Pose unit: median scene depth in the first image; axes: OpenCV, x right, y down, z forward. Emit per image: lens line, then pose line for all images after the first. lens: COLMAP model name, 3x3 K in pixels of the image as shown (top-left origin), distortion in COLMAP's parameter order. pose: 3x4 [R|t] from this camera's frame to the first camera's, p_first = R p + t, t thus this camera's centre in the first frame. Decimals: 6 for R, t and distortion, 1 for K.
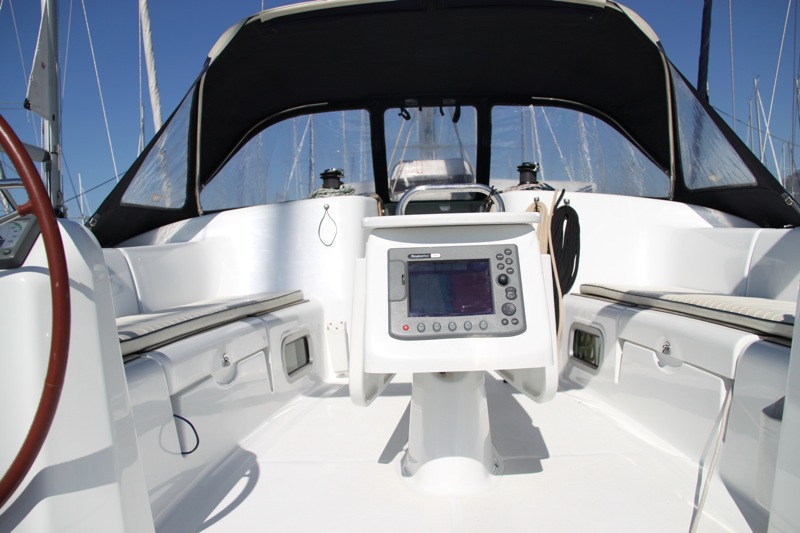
lens RADIAL K [[673.2, 0, 399.7], [0, 673.2, 261.0], [0, 0, 1]] dist [-0.178395, 0.135828]
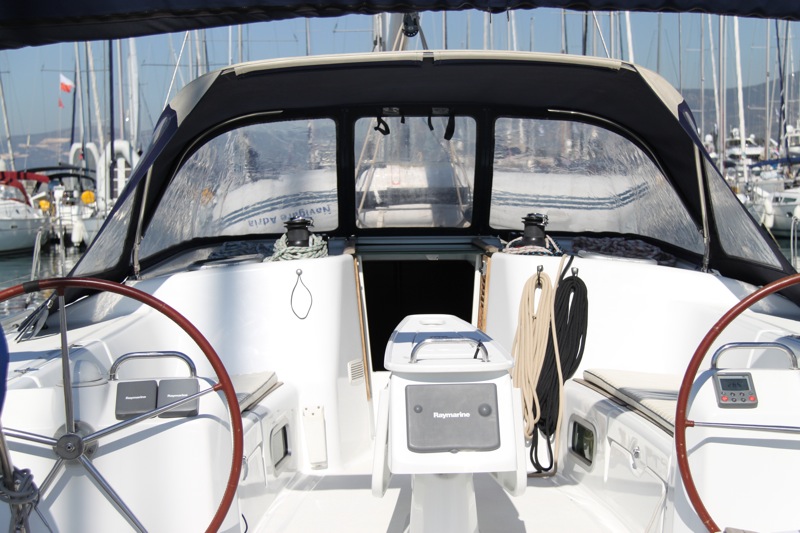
lens RADIAL K [[1534.7, 0, 403.0], [0, 1534.7, 268.1], [0, 0, 1]] dist [0.018690, 0.000000]
pose [[0.997748, 0.014395, 0.065508, -0.107275], [-0.017967, 0.998365, 0.054264, -0.200677], [-0.064620, -0.055319, 0.996375, -1.004647]]
